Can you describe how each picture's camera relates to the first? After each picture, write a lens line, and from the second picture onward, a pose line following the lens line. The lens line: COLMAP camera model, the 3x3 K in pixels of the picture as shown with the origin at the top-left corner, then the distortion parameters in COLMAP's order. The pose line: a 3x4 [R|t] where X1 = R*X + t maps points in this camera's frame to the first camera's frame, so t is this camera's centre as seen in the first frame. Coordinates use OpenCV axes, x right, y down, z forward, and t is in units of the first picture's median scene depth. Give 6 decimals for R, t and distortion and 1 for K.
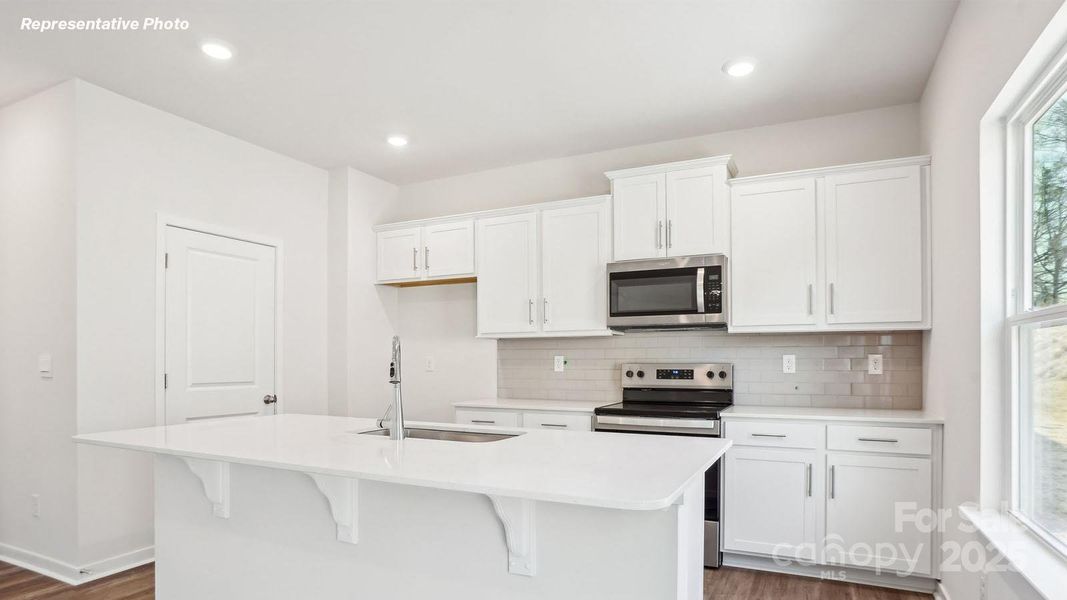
lens RADIAL K [[610.4, 0, 536.1], [0, 610.4, 353.9], [0, 0, 1]] dist [-0.005804, 0.002521]
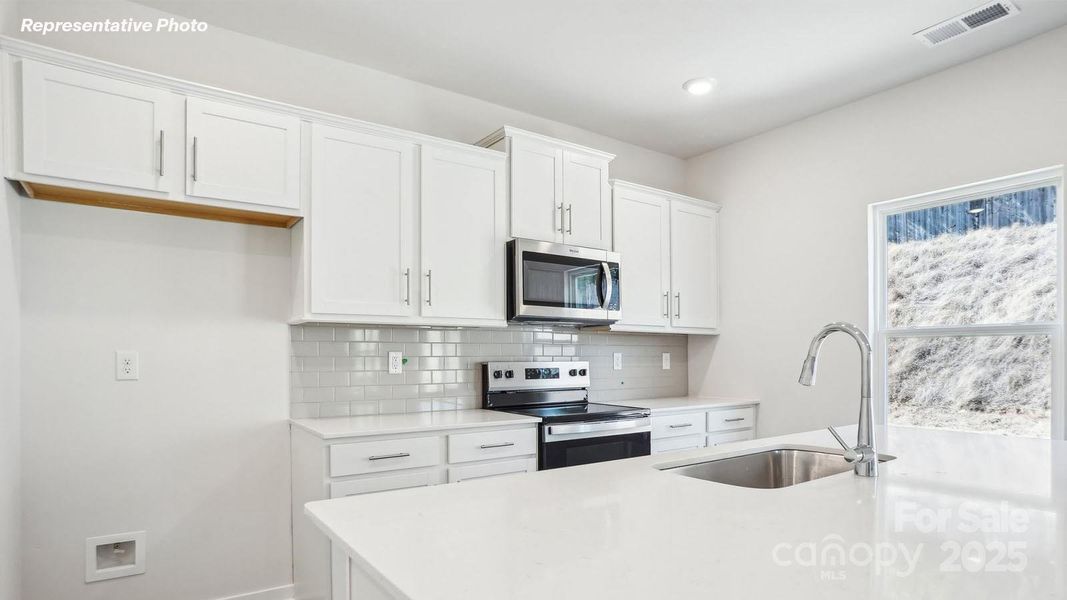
lens RADIAL K [[610.4, 0, 536.1], [0, 610.4, 353.9], [0, 0, 1]] dist [-0.005804, 0.002521]
pose [[0.461391, 0.008047, 0.887161, -0.627599], [-0.004393, 0.999967, -0.006786, 0.011441], [-0.887186, -0.000766, 0.461411, 0.638500]]
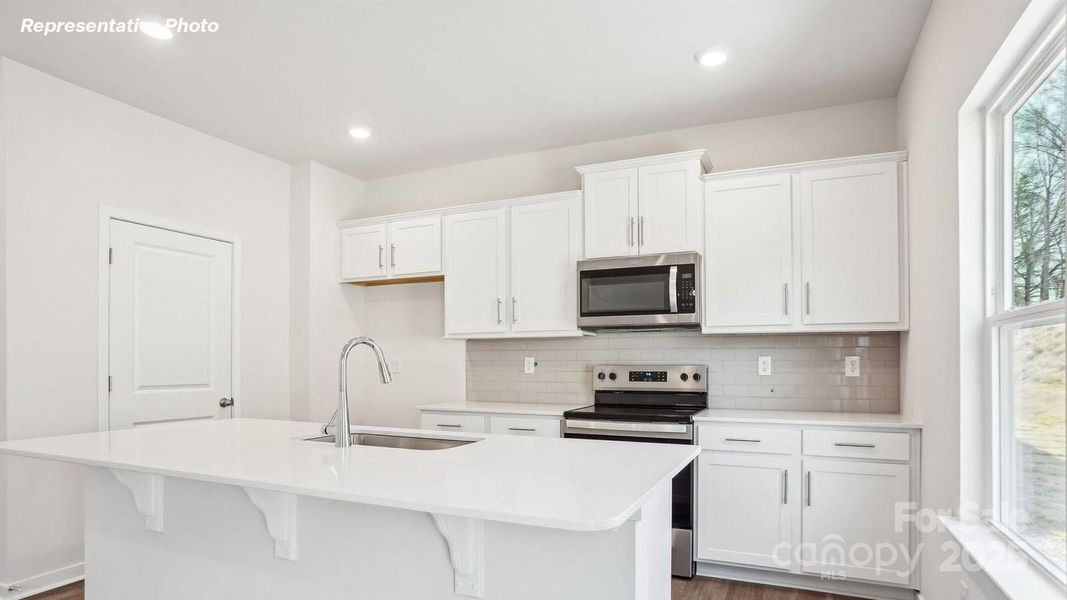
lens RADIAL K [[612.1, 0, 535.3], [0, 612.1, 351.3], [0, 0, 1]] dist [-0.005025, -0.001180]
pose [[0.999630, 0.001250, 0.027183, 0.025036], [-0.001060, 0.999975, -0.006981, 0.000583], [-0.027191, 0.006950, 0.999606, 0.039970]]
